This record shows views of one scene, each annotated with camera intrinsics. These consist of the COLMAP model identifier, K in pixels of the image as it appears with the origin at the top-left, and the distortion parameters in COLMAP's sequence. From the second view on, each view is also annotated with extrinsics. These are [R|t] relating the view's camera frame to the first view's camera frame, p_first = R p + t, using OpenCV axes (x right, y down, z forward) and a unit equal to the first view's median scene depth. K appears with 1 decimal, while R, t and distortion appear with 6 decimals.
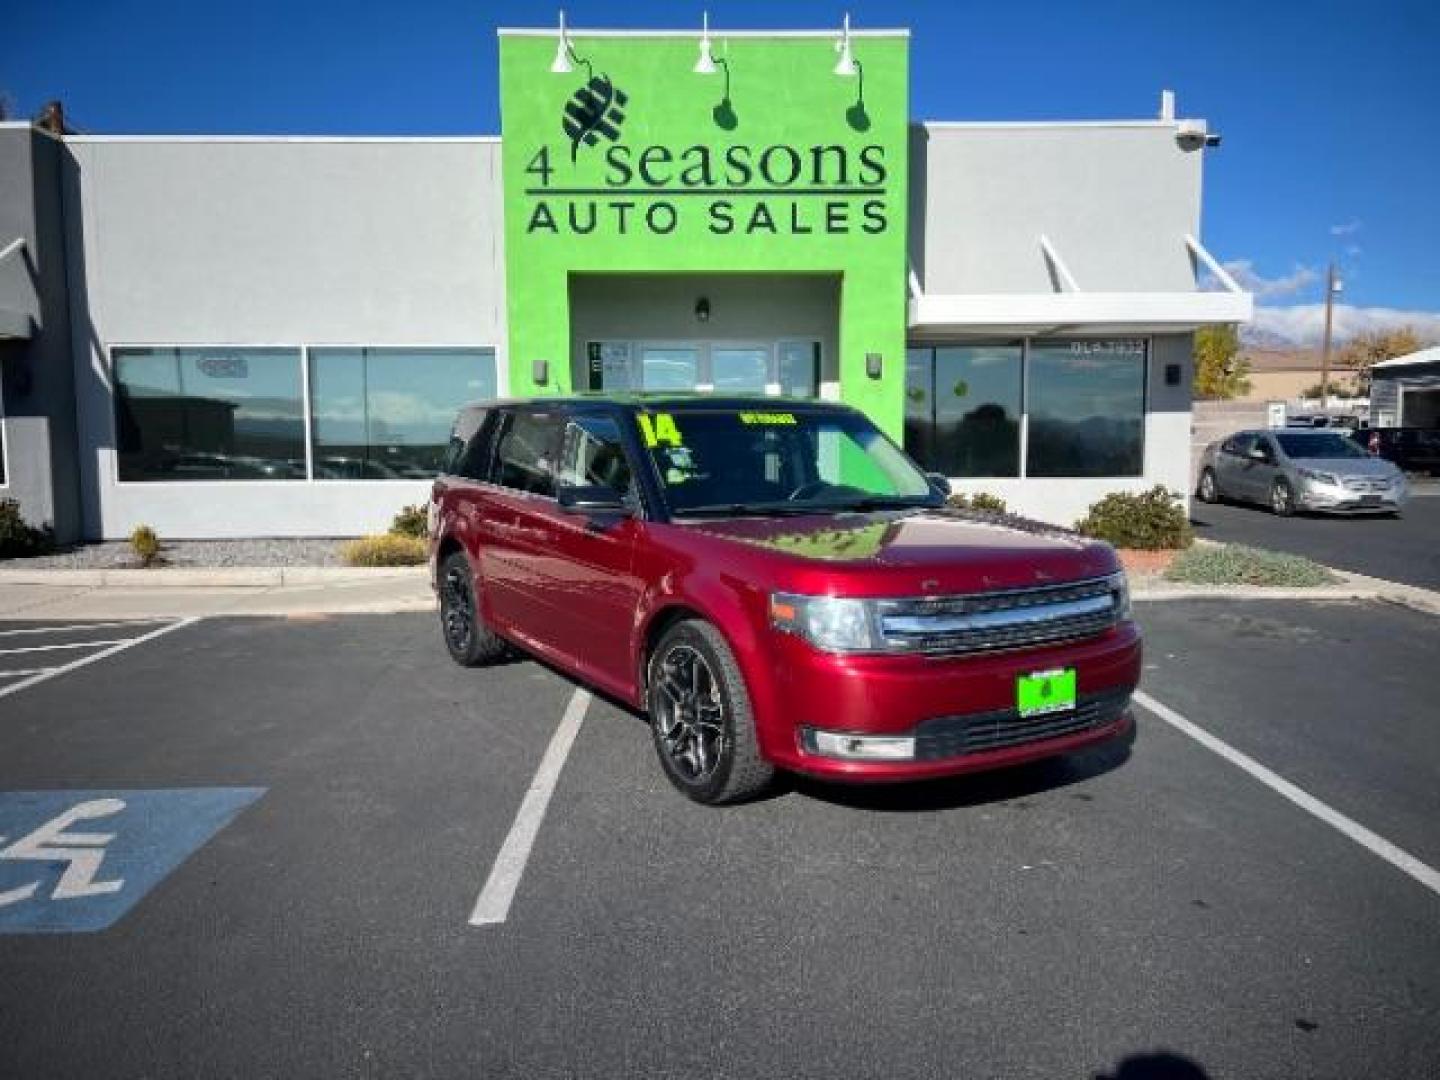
lens RADIAL K [[1084.9, 0, 724.3], [0, 1084.9, 546.0], [0, 0, 1]] dist [0.058279, -0.065197]
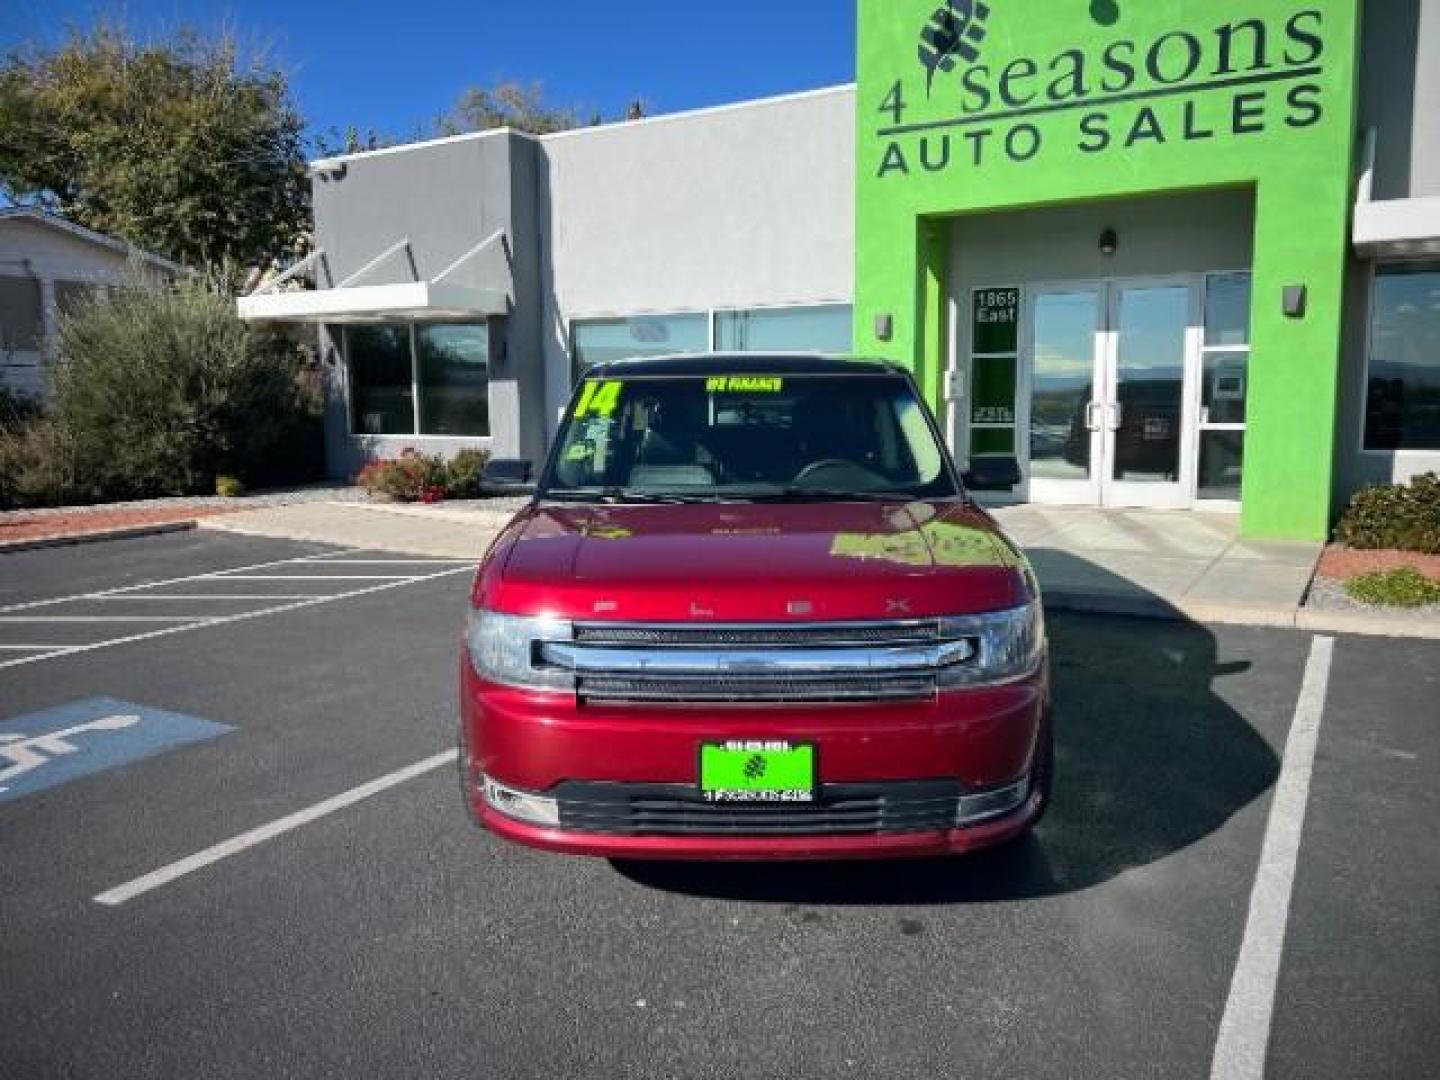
lens RADIAL K [[1084.9, 0, 713.1], [0, 1084.9, 529.6], [0, 0, 1]] dist [0.058279, -0.065197]
pose [[0.845810, 0.064068, -0.529623, 0.216398], [-0.048732, 0.997891, 0.042889, -0.018434], [0.531253, -0.010466, 0.847148, 0.127249]]
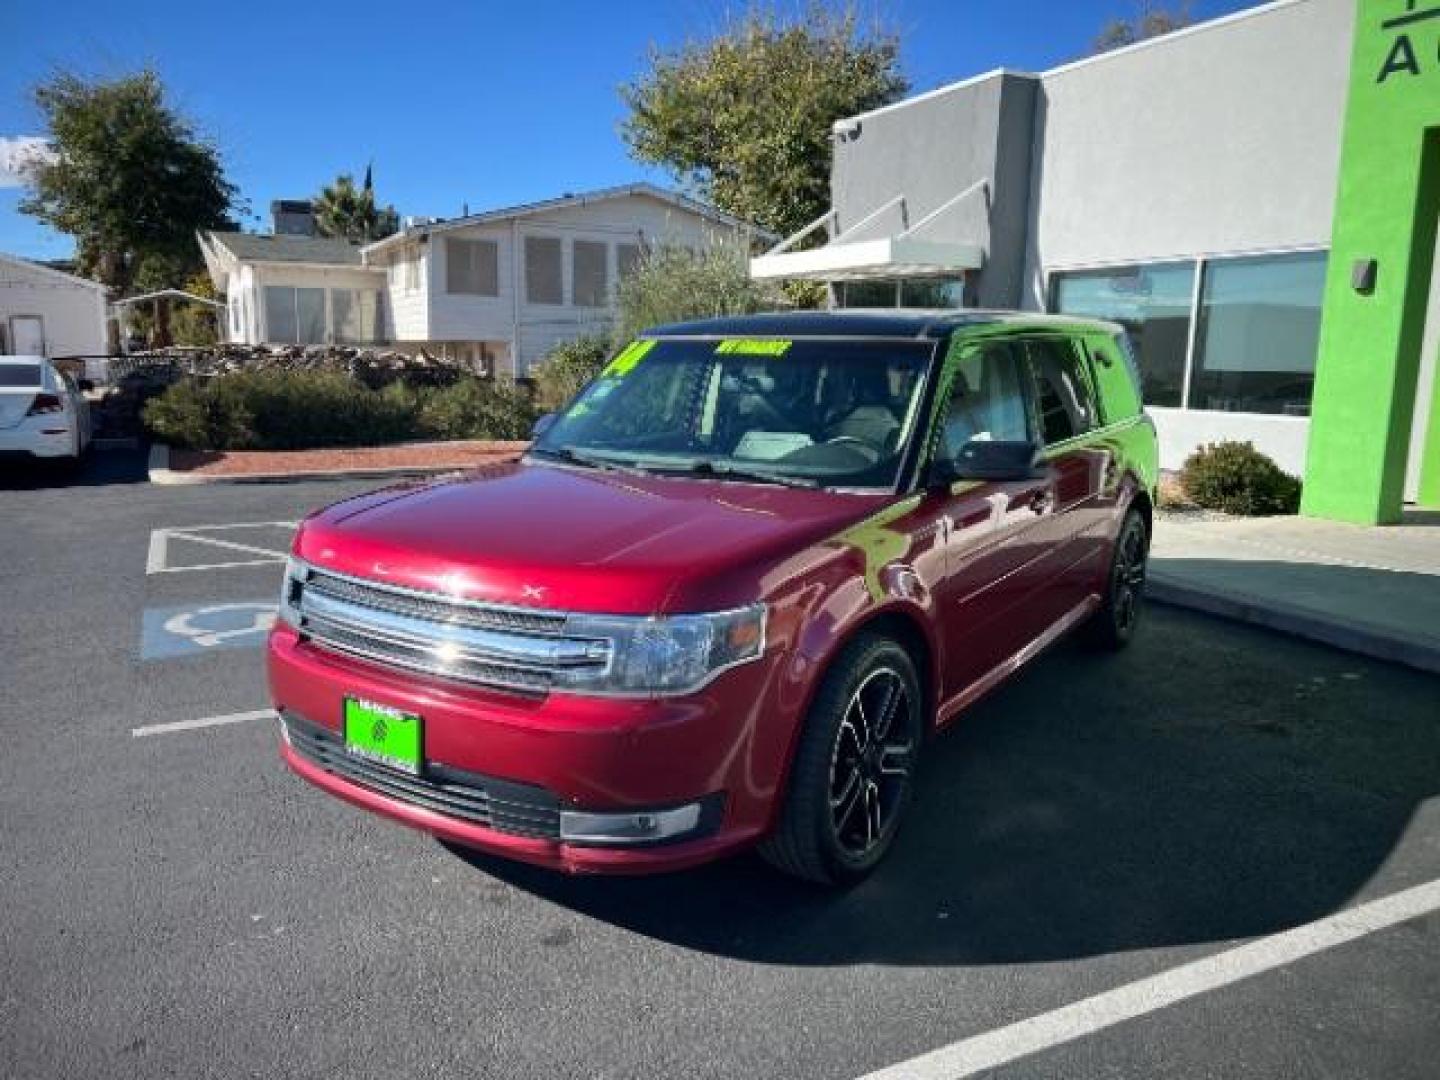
lens RADIAL K [[1084.9, 0, 715.4], [0, 1084.9, 549.7], [0, 0, 1]] dist [0.058279, -0.065197]
pose [[0.420680, 0.177356, -0.889704, 0.340602], [-0.109165, 0.983475, 0.144432, -0.038795], [0.900617, 0.036365, 0.433090, 0.297156]]
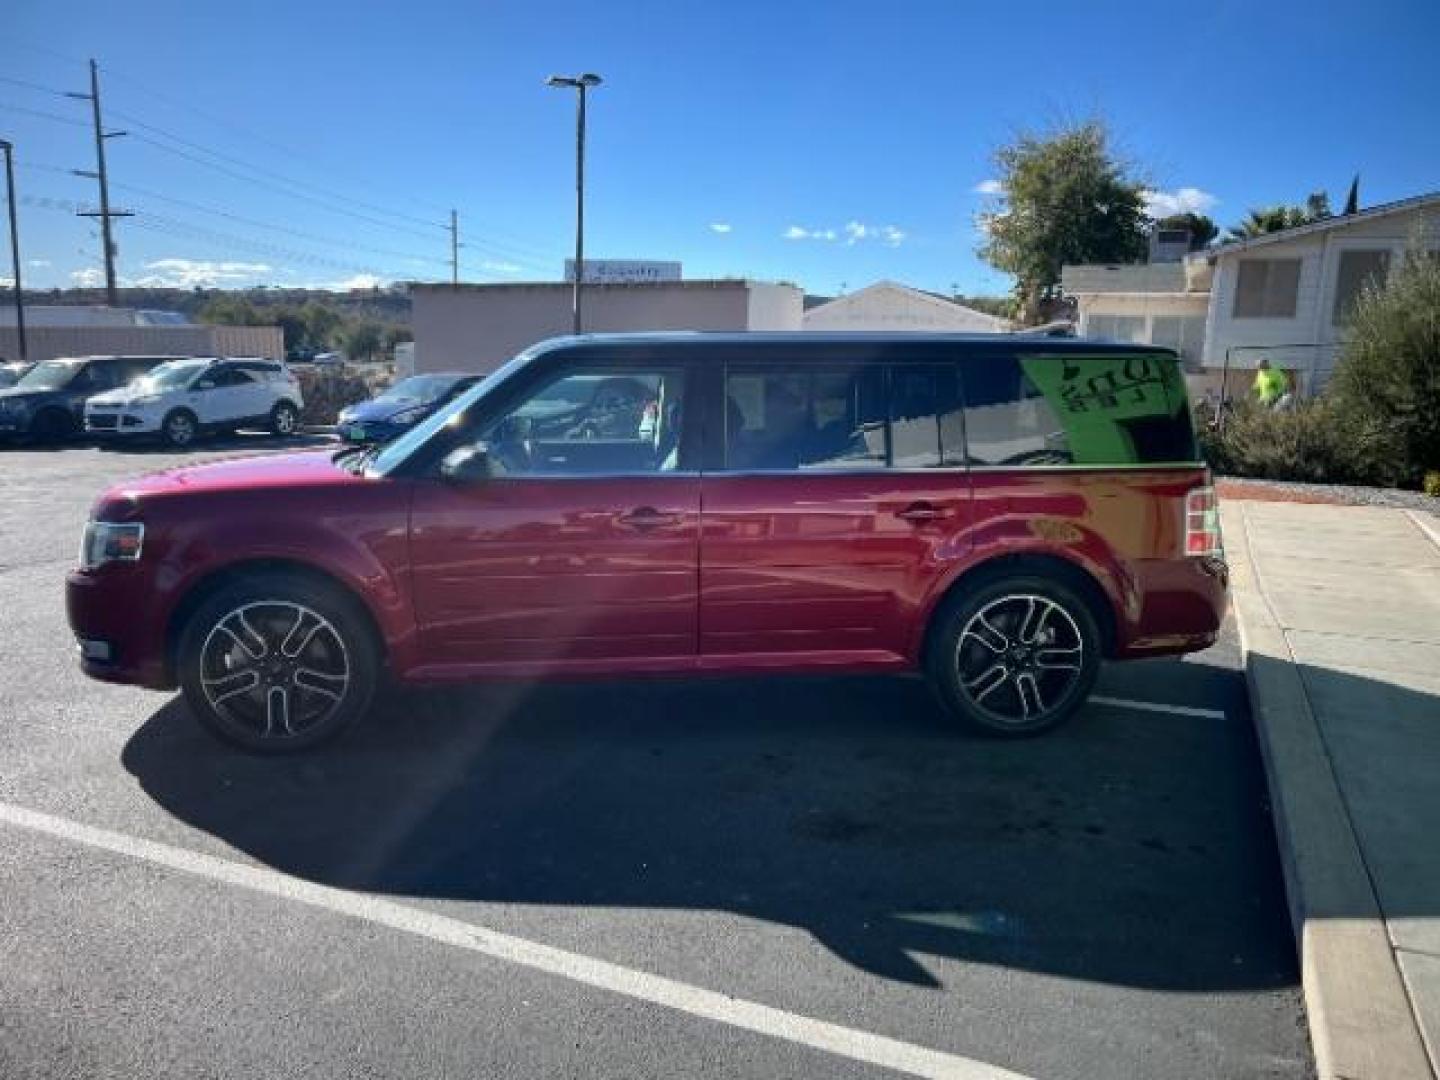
lens RADIAL K [[1084.9, 0, 716.1], [0, 1084.9, 533.0], [0, 0, 1]] dist [0.058279, -0.065197]
pose [[-0.420503, 0.142542, -0.896024, 0.382558], [-0.117167, 0.970781, 0.209420, -0.089305], [0.899694, 0.193046, -0.391515, 0.717882]]
